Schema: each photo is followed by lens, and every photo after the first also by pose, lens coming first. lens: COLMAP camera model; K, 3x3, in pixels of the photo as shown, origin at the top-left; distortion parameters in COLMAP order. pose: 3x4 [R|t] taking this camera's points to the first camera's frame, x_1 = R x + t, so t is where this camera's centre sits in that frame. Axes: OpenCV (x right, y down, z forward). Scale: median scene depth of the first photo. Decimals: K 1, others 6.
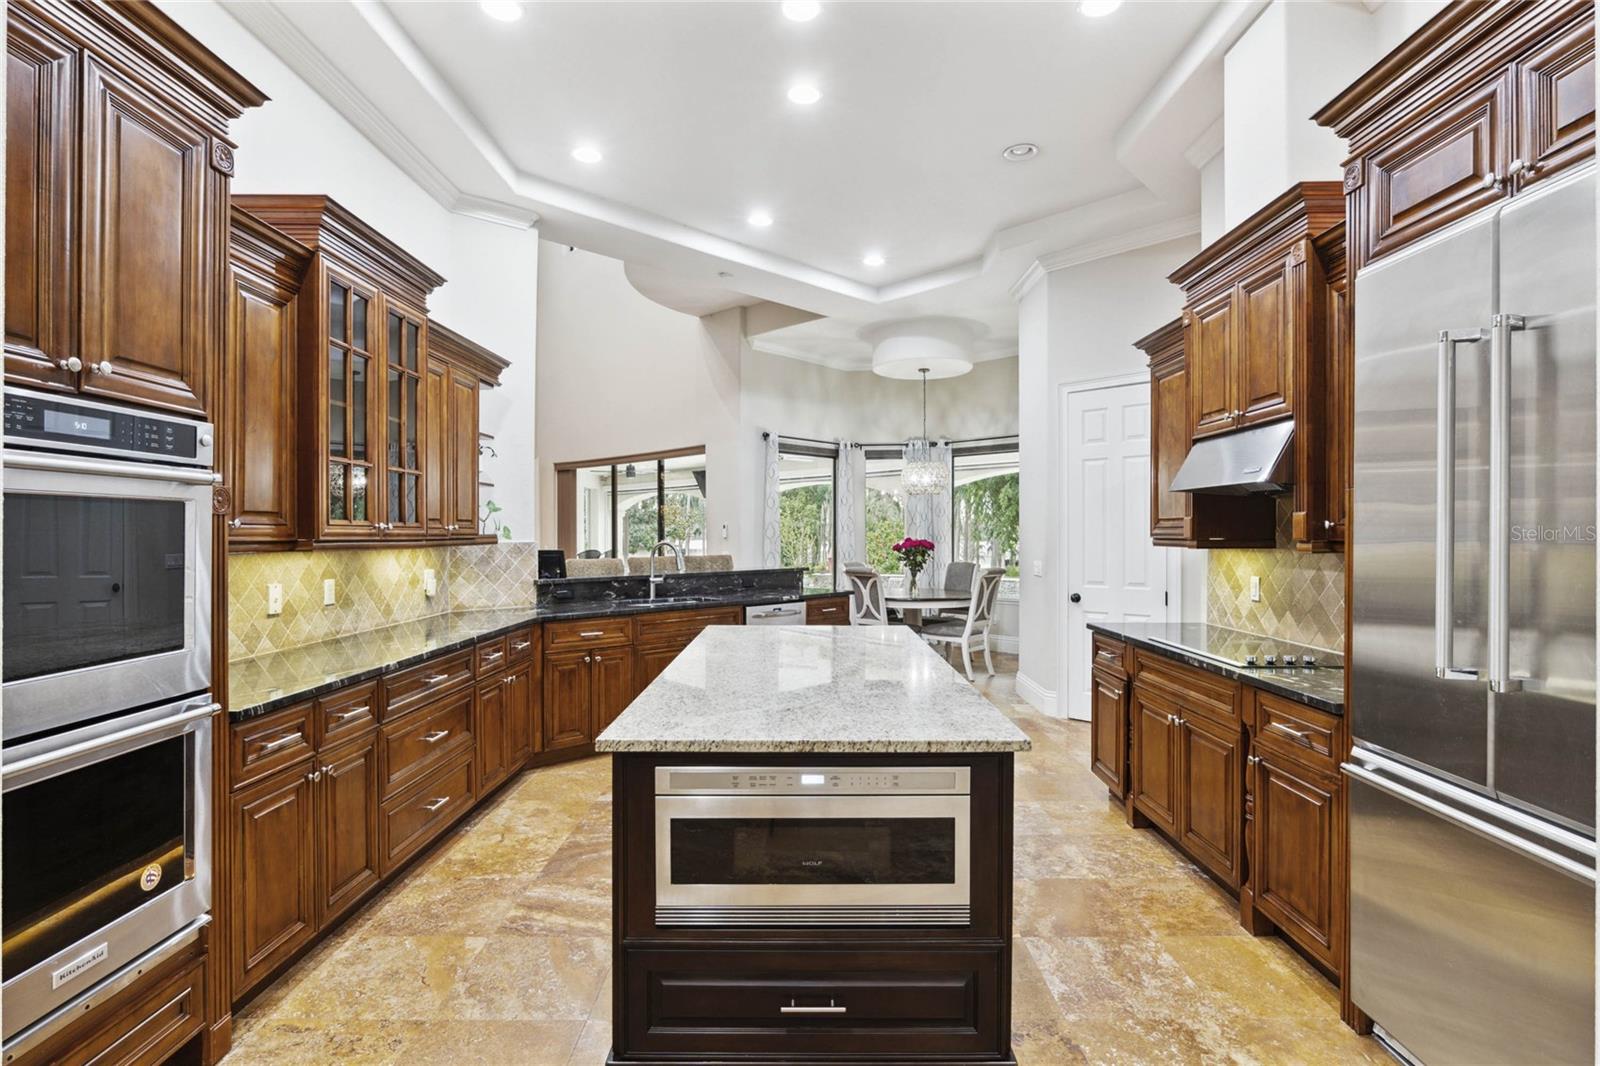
lens RADIAL K [[788.5, 0, 793.3], [0, 788.5, 532.7], [0, 0, 1]] dist [-0.013076, 0.003788]
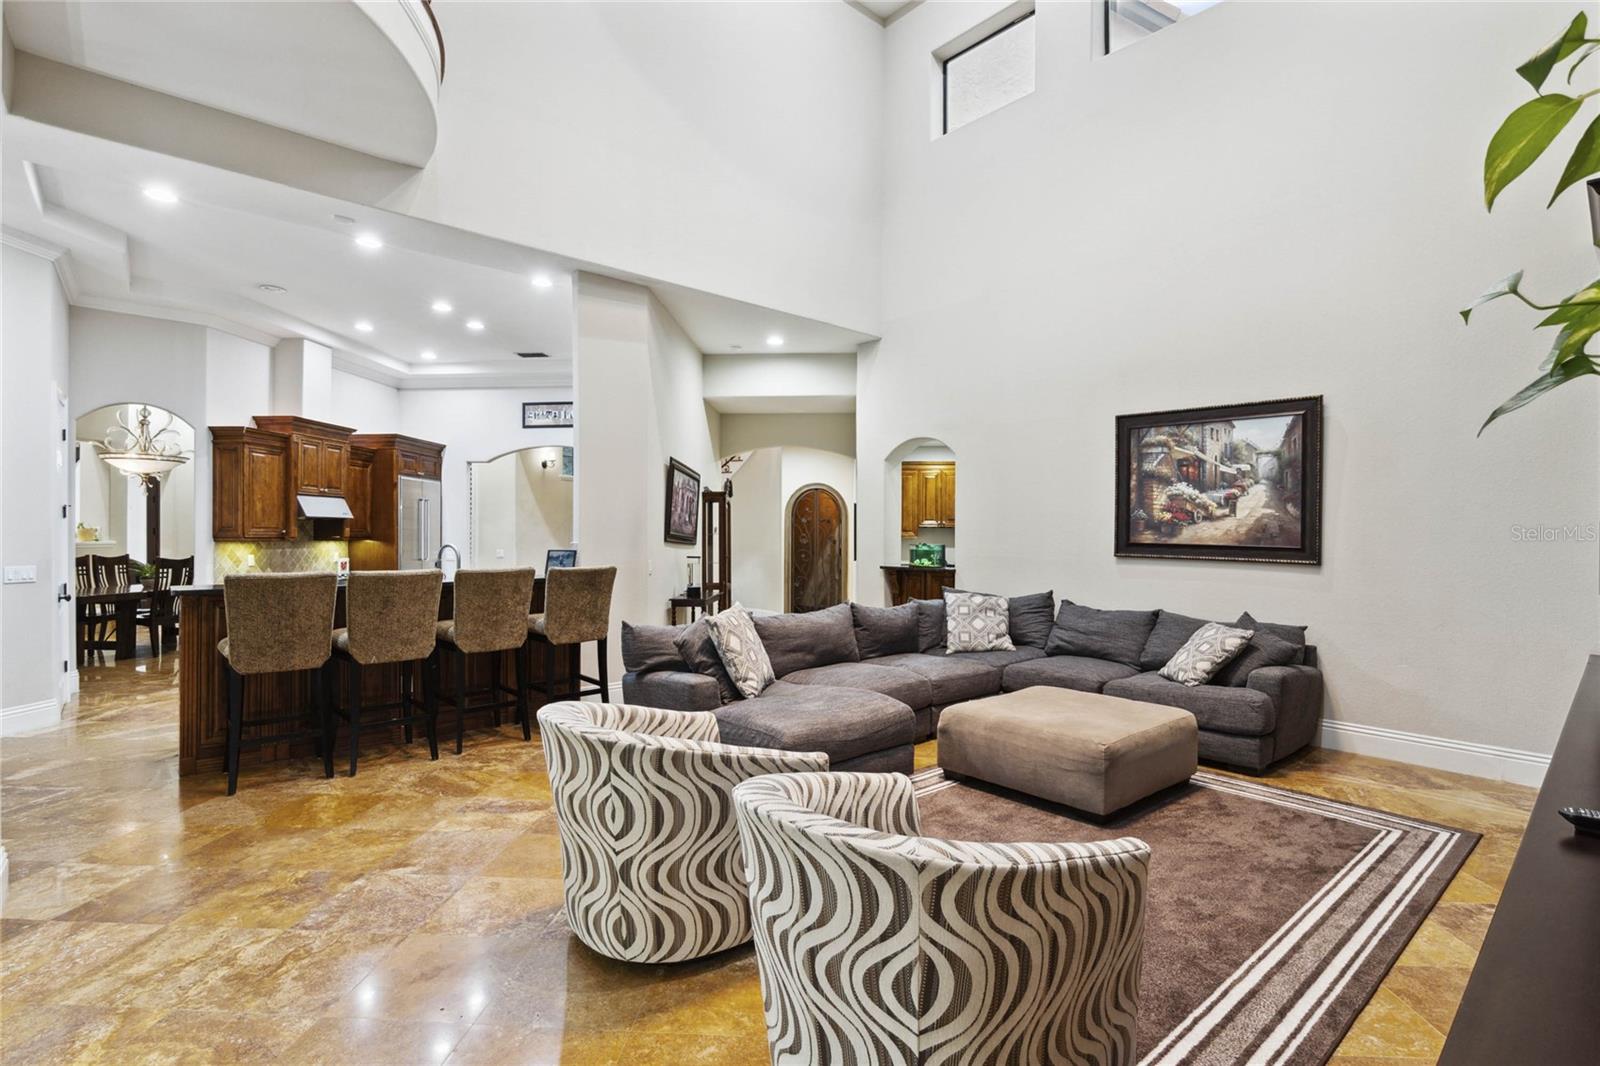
lens RADIAL K [[747.7, 0, 762.9], [0, 747.7, 533.3], [0, 0, 1]] dist [-0.004864, 0.001338]
pose [[-0.997290, -0.002641, 0.073530, -1.001289], [-0.002796, 0.999994, -0.002000, -0.002923], [-0.073524, -0.002200, -0.997291, 3.068850]]
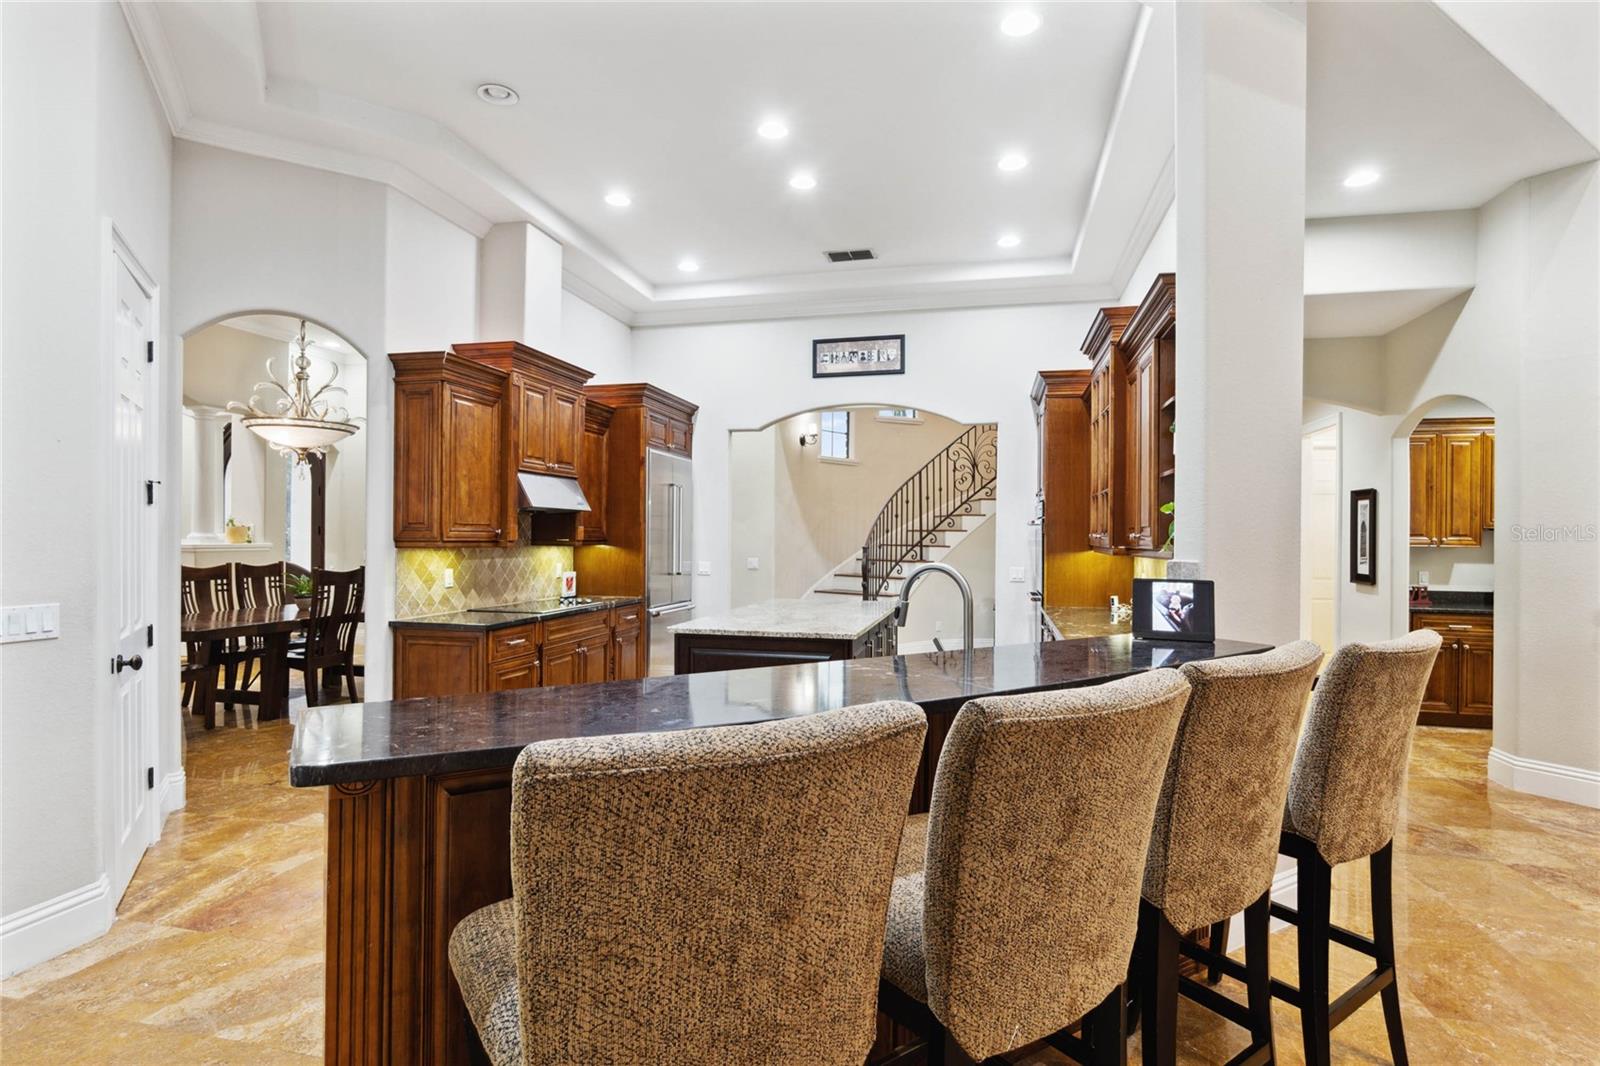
lens RADIAL K [[788.5, 0, 794.7], [0, 788.5, 534.4], [0, 0, 1]] dist [-0.013076, 0.003788]
pose [[-0.975232, -0.007349, 0.221064, -0.283110], [-0.007989, 0.999966, -0.002001, -0.004214], [-0.221042, -0.003718, -0.975257, 2.263466]]
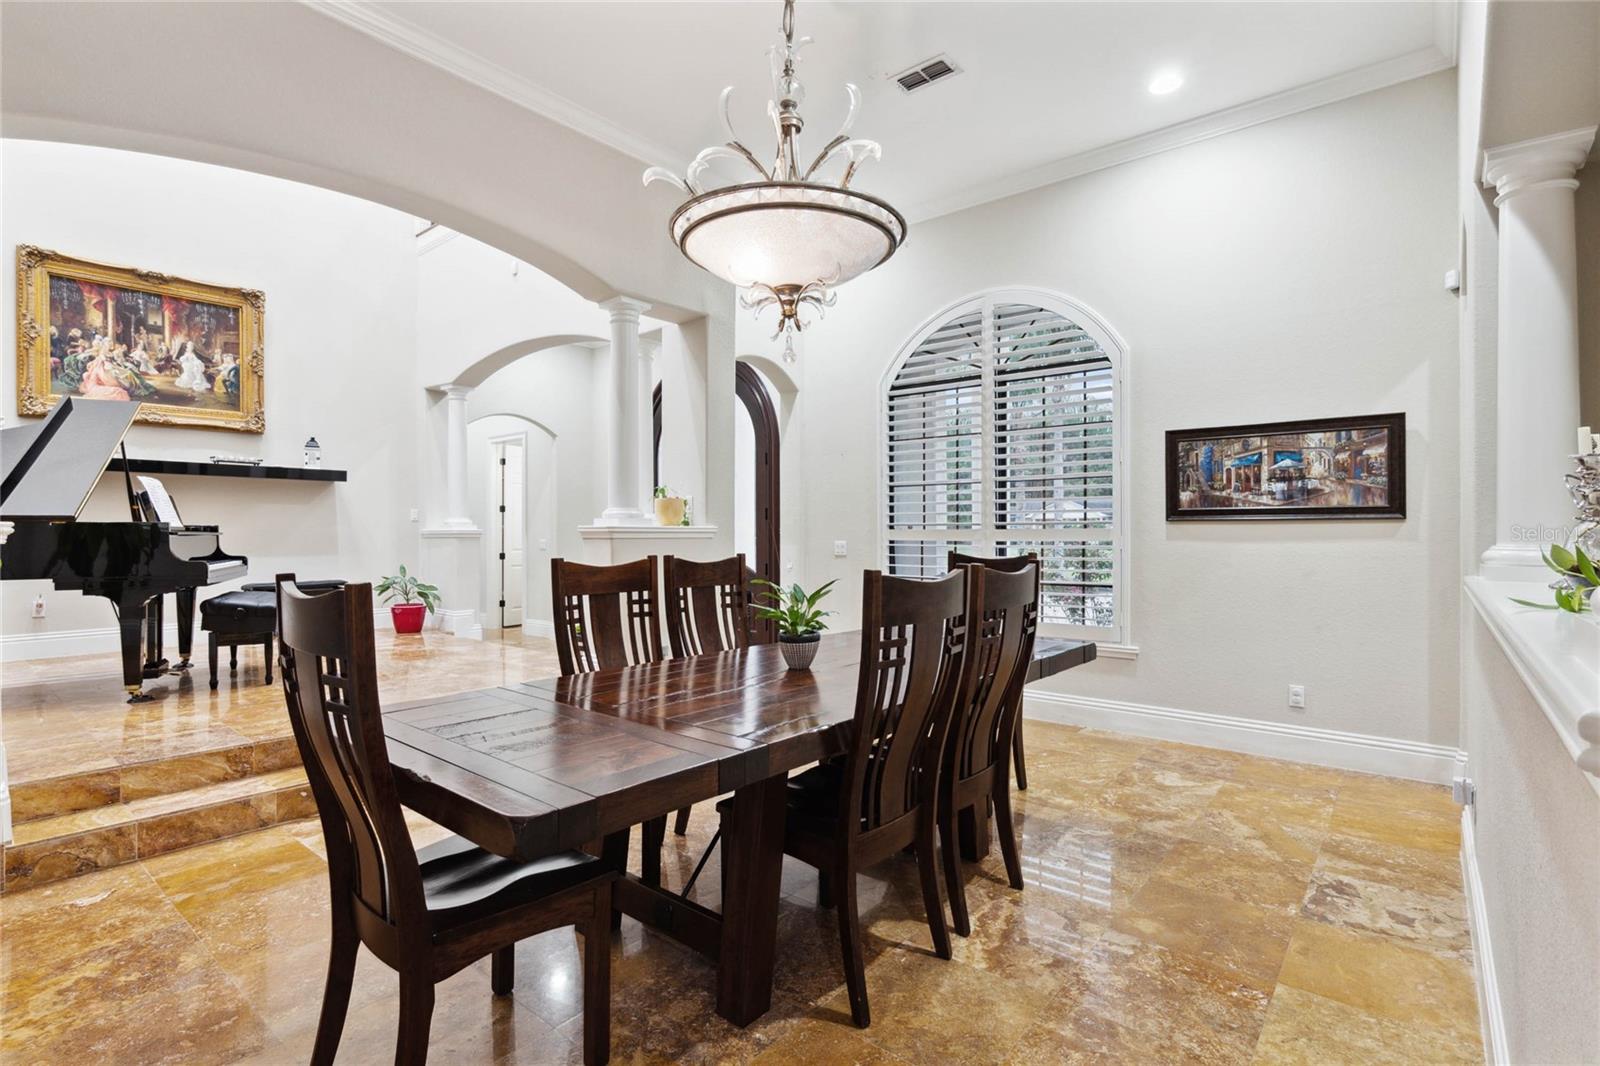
lens RADIAL K [[747.7, 0, 795.0], [0, 747.7, 534.8], [0, 0, 1]] dist [-0.004864, 0.001338]
pose [[-0.776559, 0.002136, 0.630040, 0.796832], [0.002173, 0.999997, -0.000712, 0.048768], [-0.630040, 0.000816, -0.776562, 1.285700]]
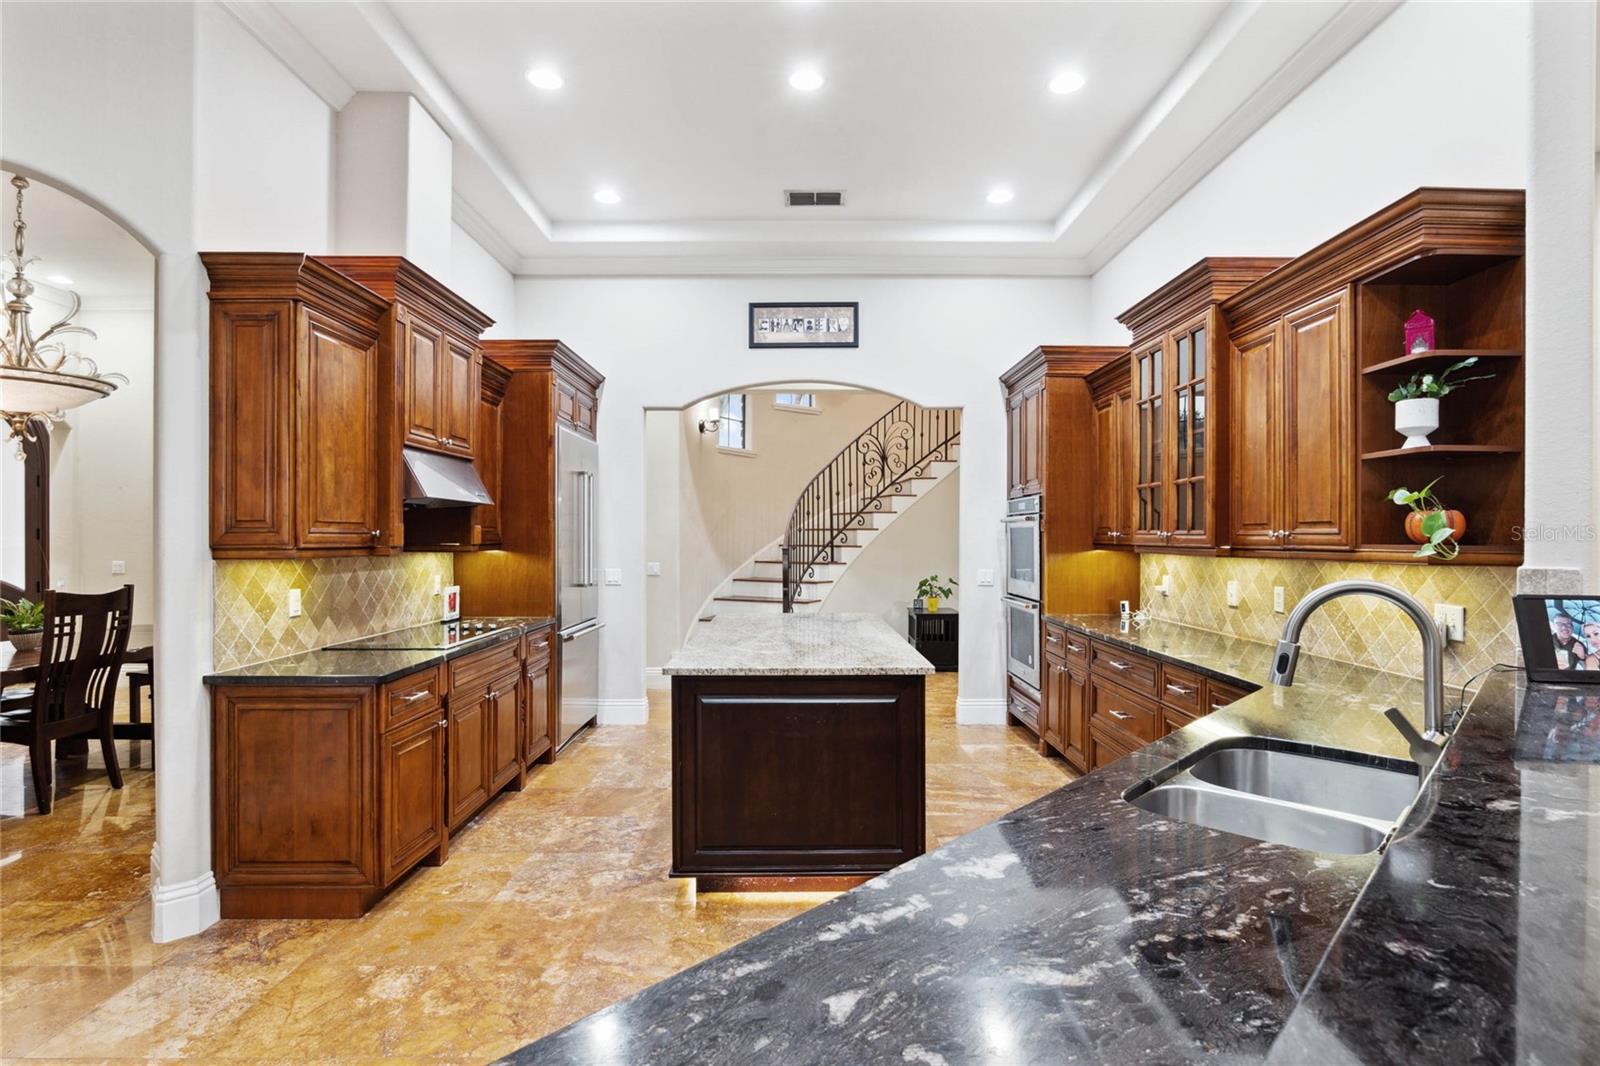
lens RADIAL K [[788.5, 0, 802.2], [0, 788.5, 534.3], [0, 0, 1]] dist [-0.013076, 0.003788]
pose [[-0.999840, -0.000702, -0.017888, 0.032261], [-0.000653, 0.999996, -0.002774, -0.004229], [0.017890, -0.002762, -0.999836, 1.986655]]
